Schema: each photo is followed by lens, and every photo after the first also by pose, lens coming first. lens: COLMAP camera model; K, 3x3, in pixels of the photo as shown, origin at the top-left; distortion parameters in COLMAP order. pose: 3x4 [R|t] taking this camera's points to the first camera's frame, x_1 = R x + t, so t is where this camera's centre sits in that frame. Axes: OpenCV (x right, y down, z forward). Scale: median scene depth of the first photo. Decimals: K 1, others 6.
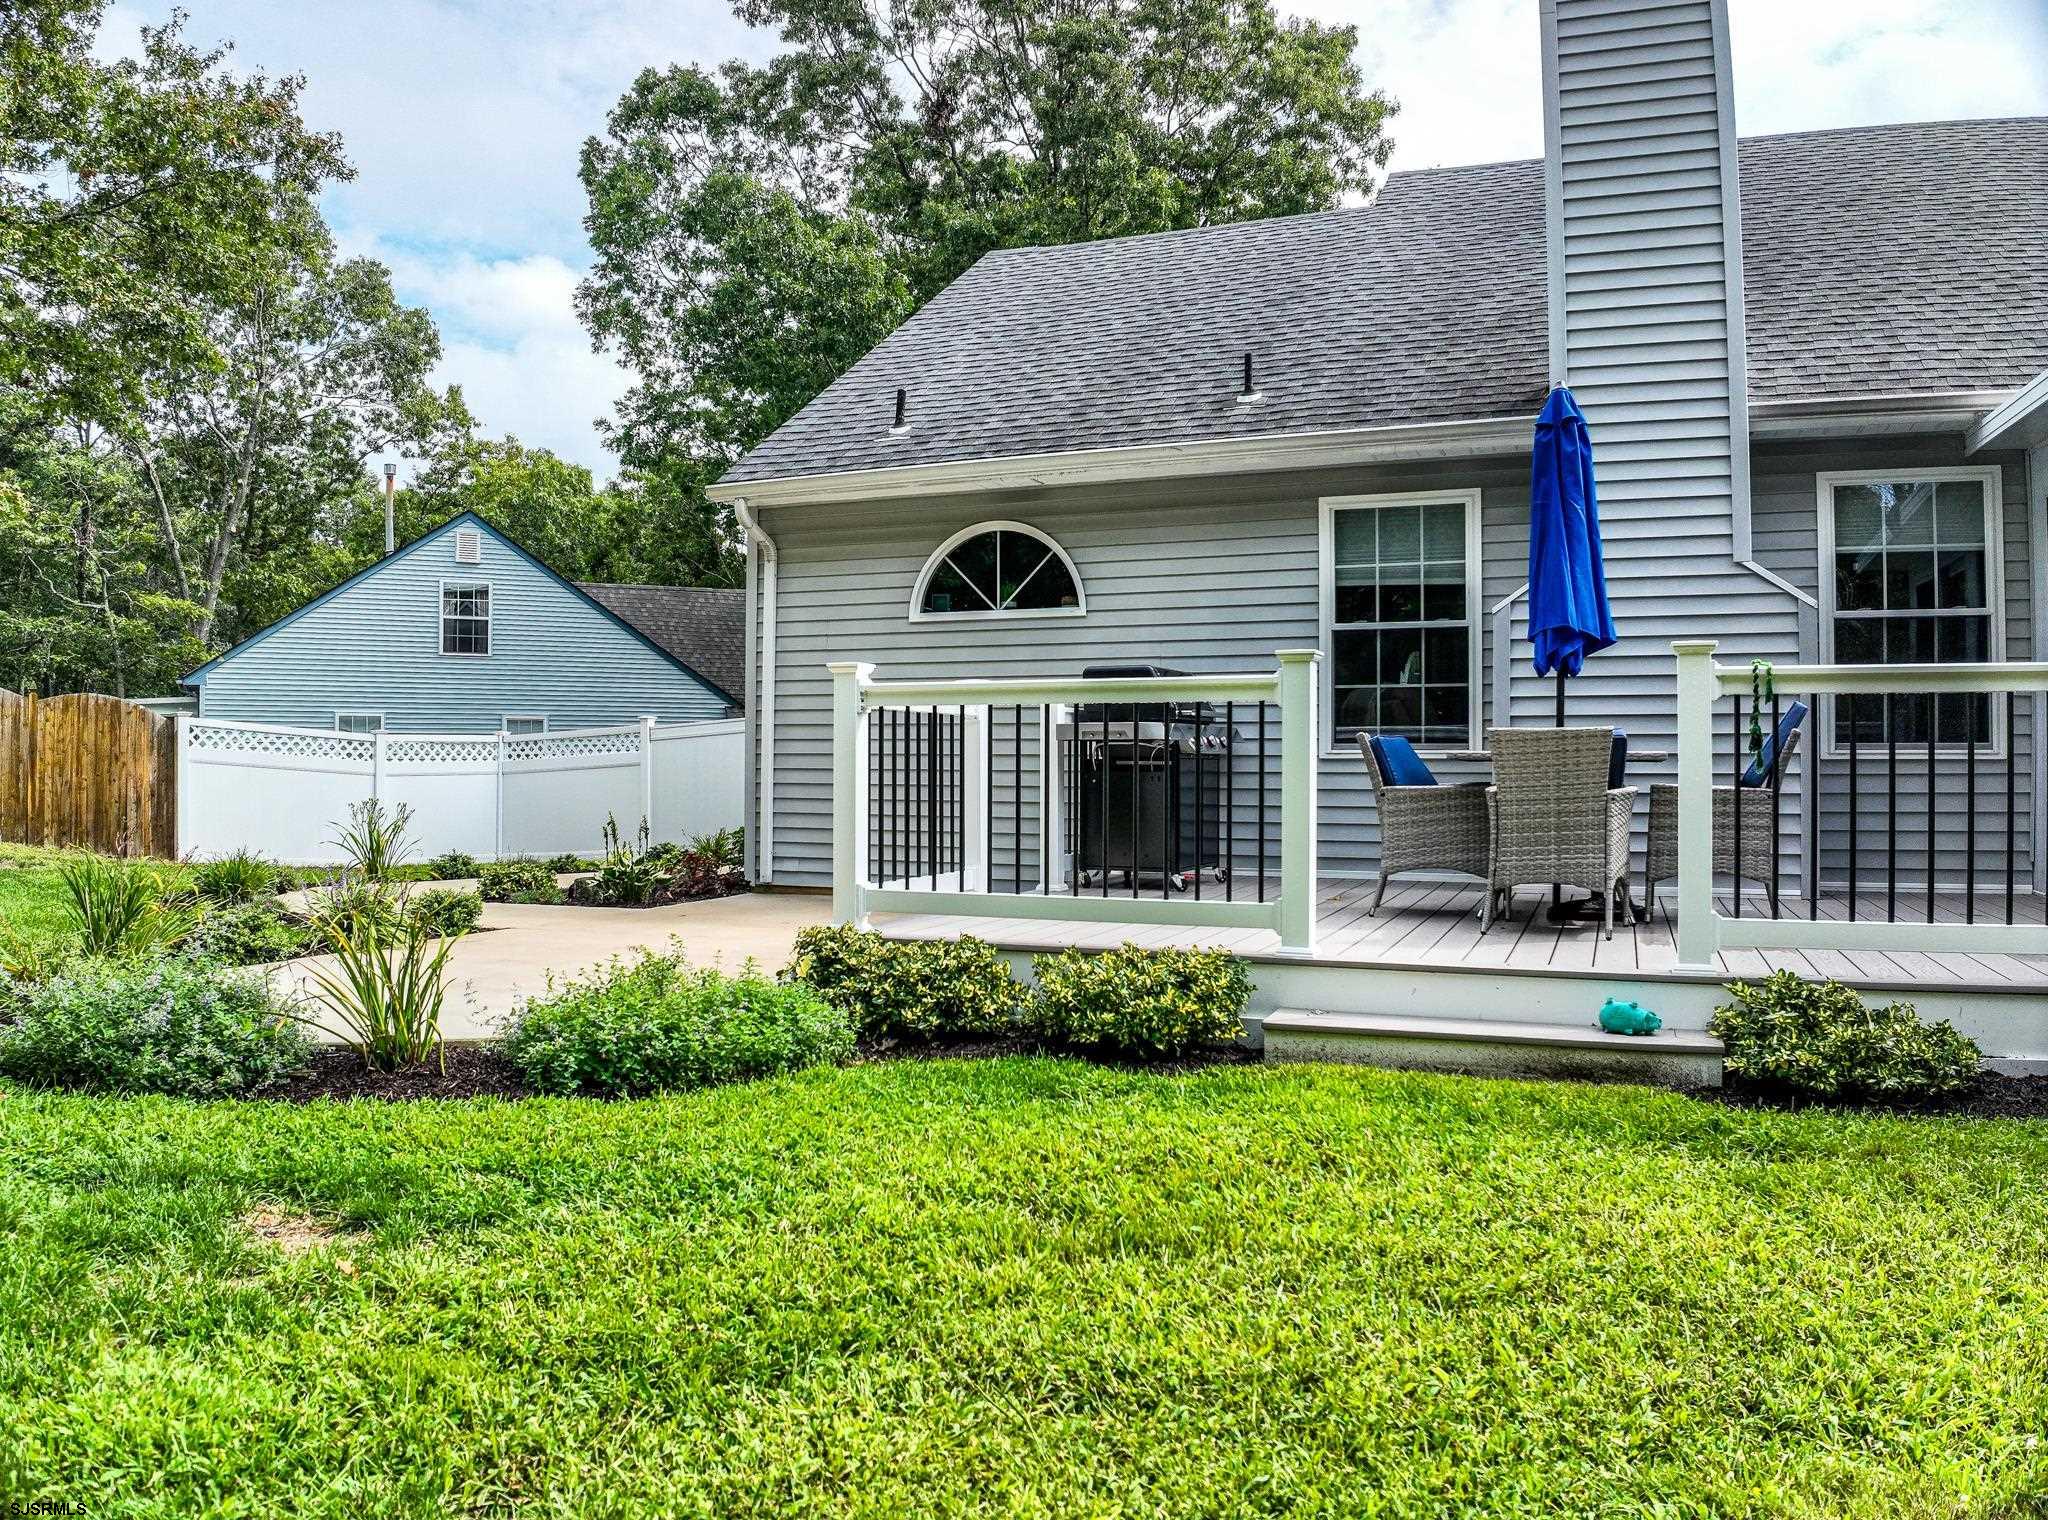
lens RADIAL K [[1474.5, 0, 1024.0], [0, 1474.5, 760.0], [0, 0, 1]] dist [-0.103911, -0.015553]
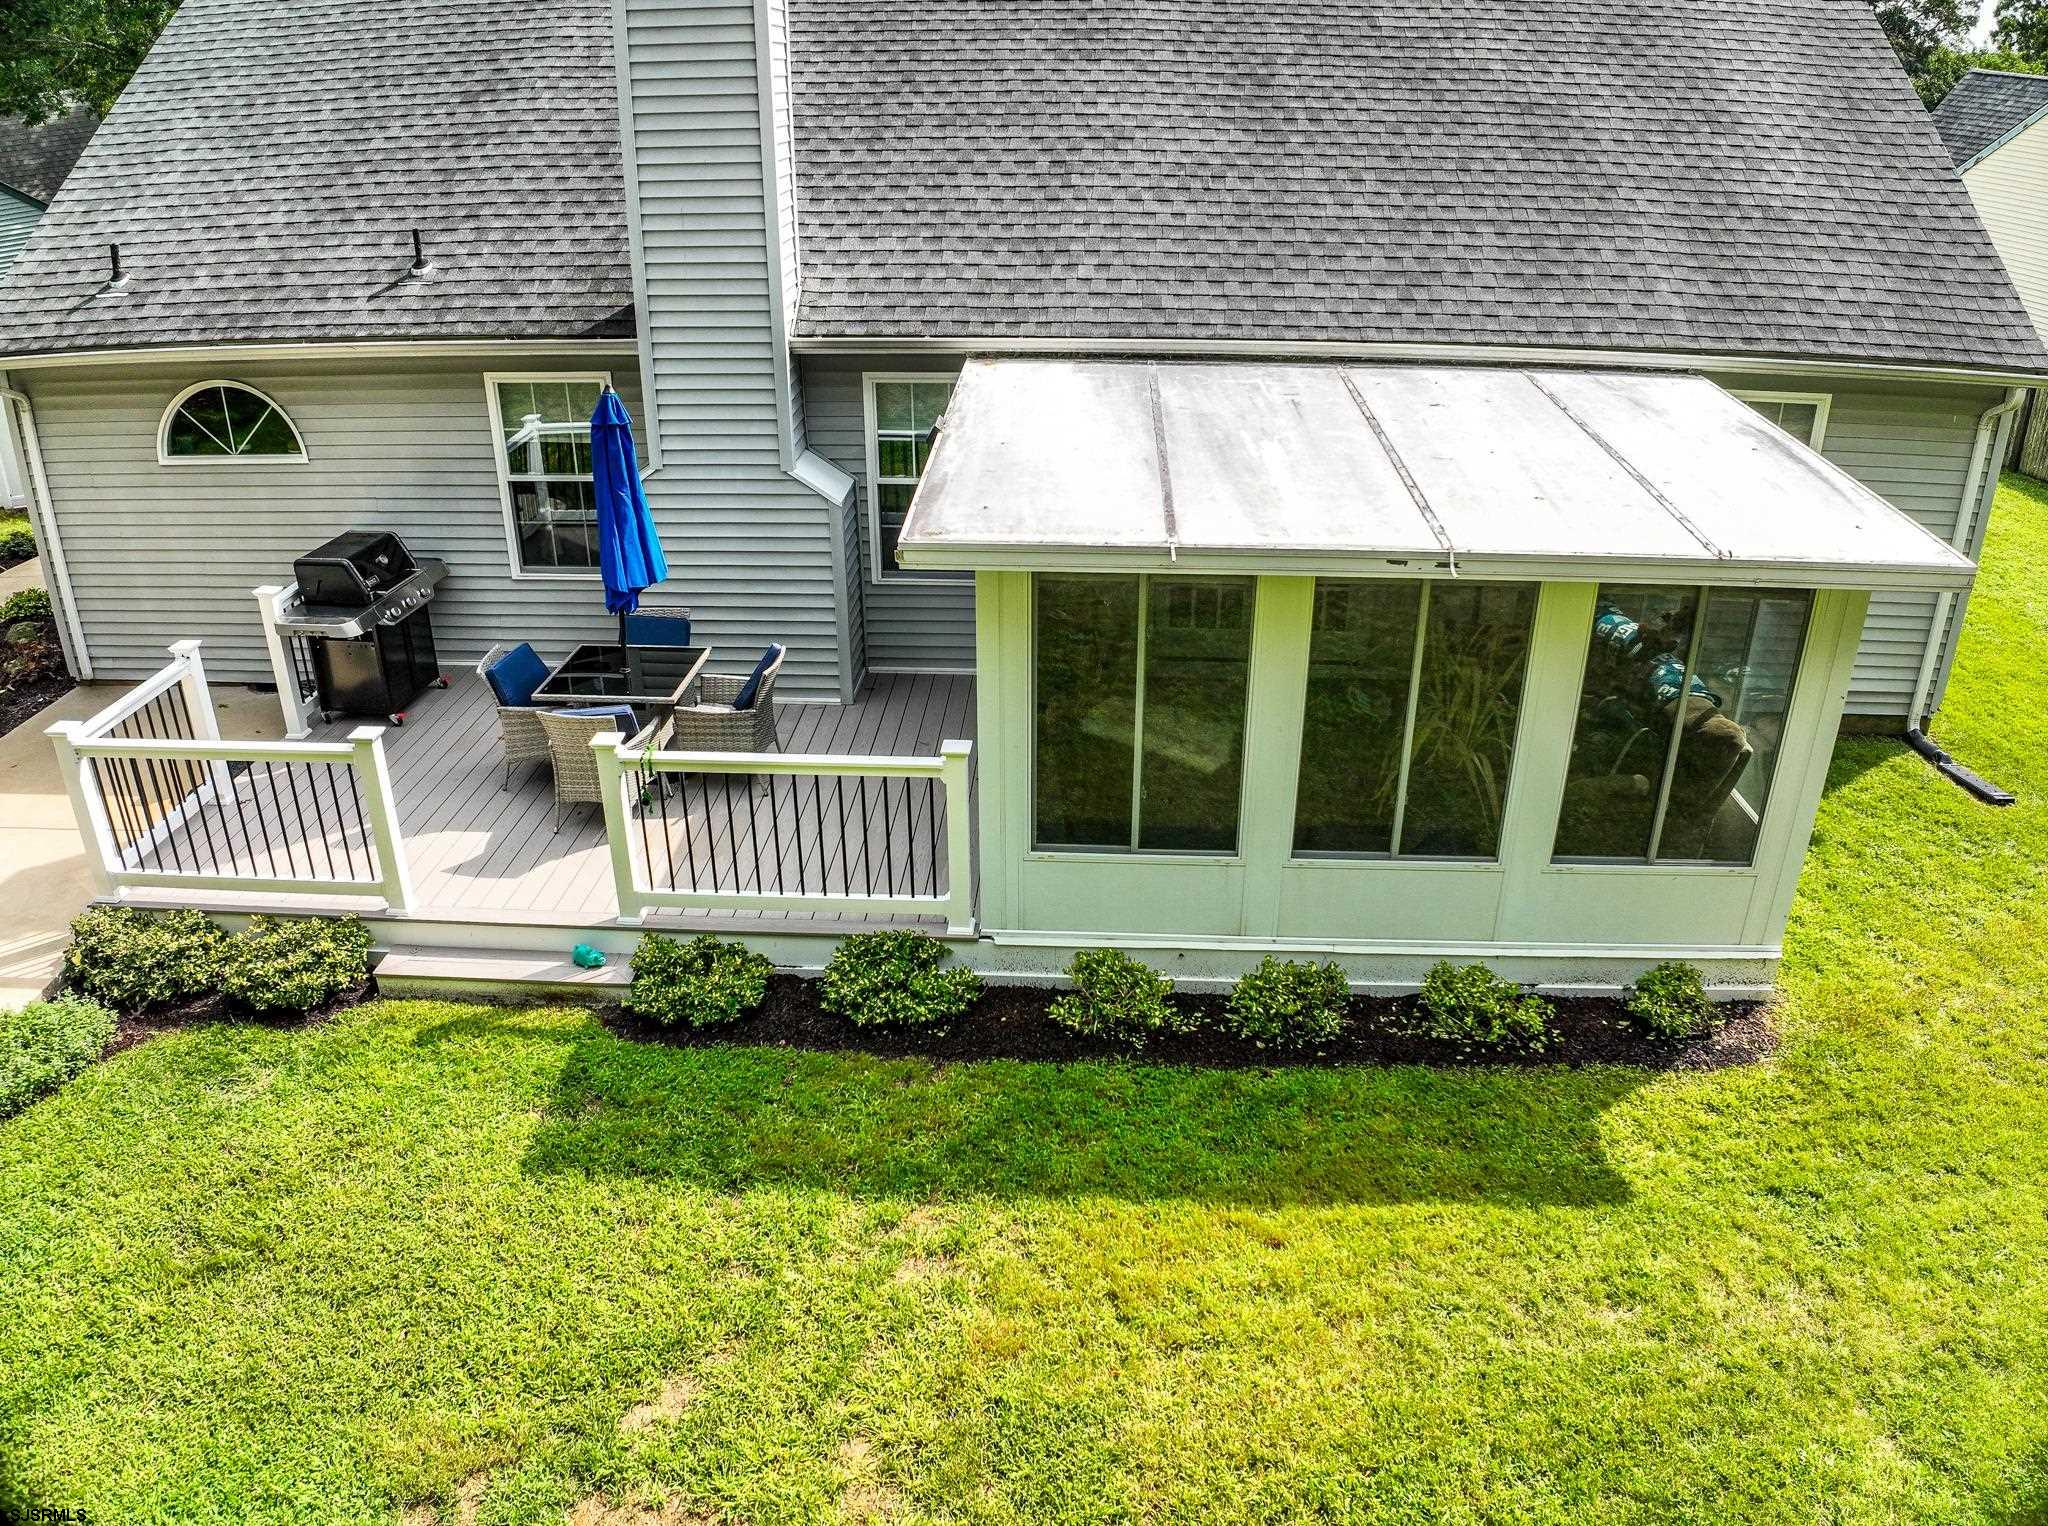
lens RADIAL K [[1463.5, 0, 1034.6], [0, 1463.5, 763.5], [0, 0, 1]] dist [-0.097760, -0.019176]
pose [[0.941625, -0.142949, 0.304807, 0.158724], [-0.001546, 0.903533, 0.428515, -0.278735], [-0.336659, -0.403972, 0.850569, -0.198481]]
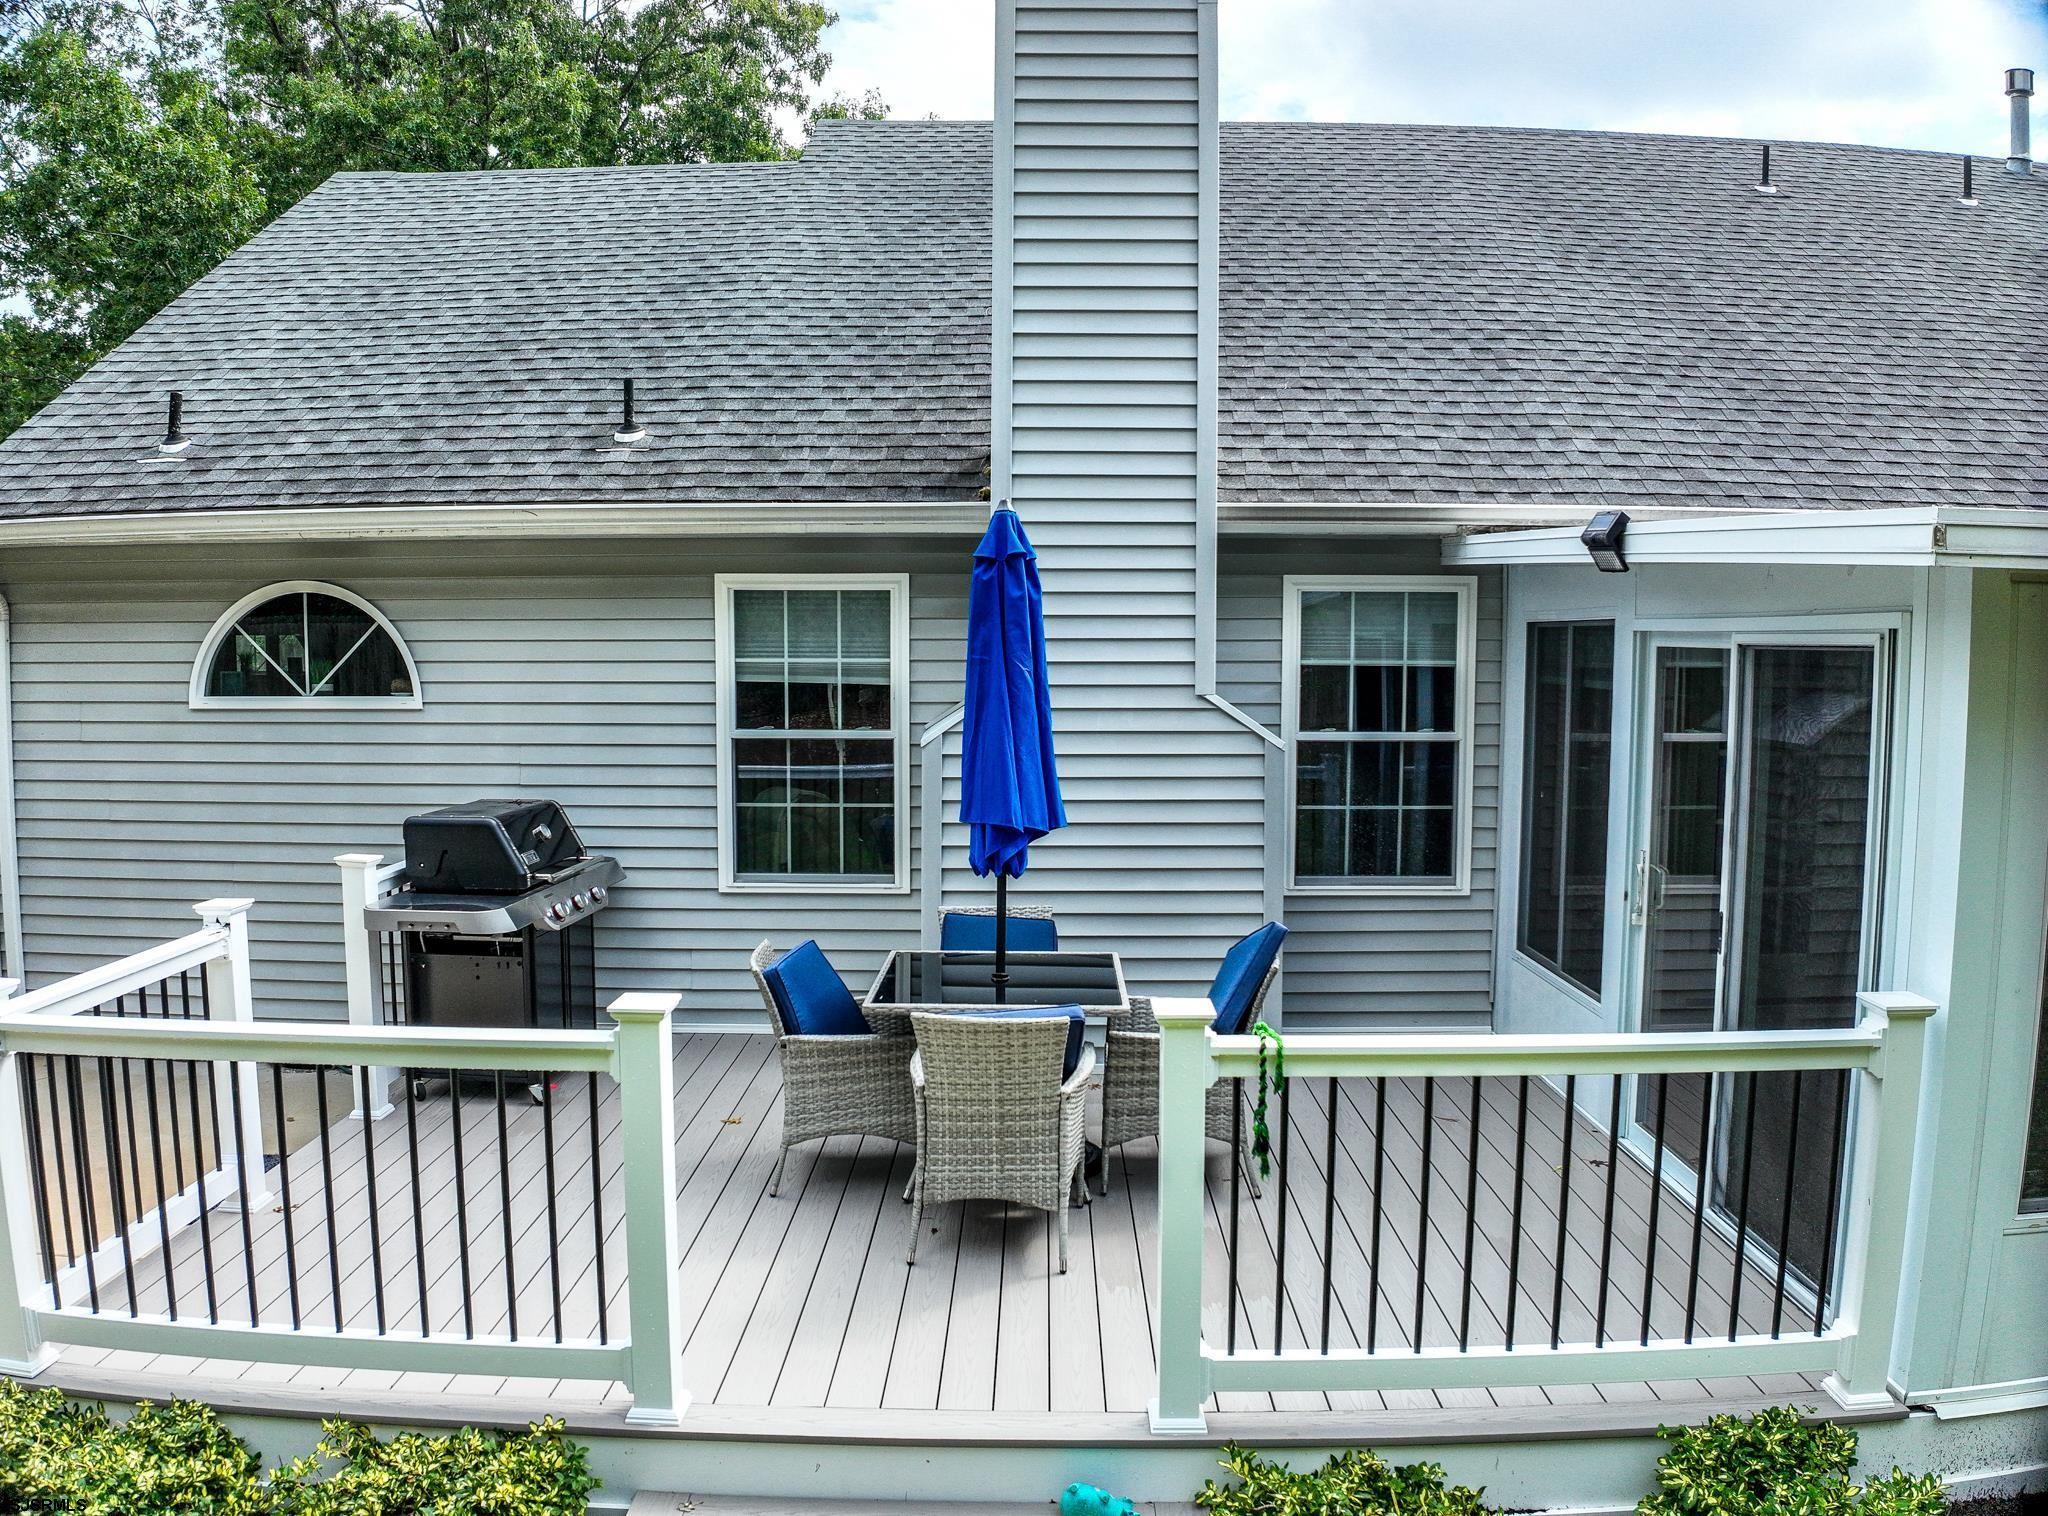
lens RADIAL K [[1460.1, 0, 1024.0], [0, 1460.1, 758.0], [0, 0, 1]] dist [-0.094155, -0.027664]
pose [[0.929944, -0.029416, 0.366522, 0.044754], [0.000000, 0.996795, 0.079998, -0.100544], [-0.367701, -0.074393, 0.926964, 0.130195]]
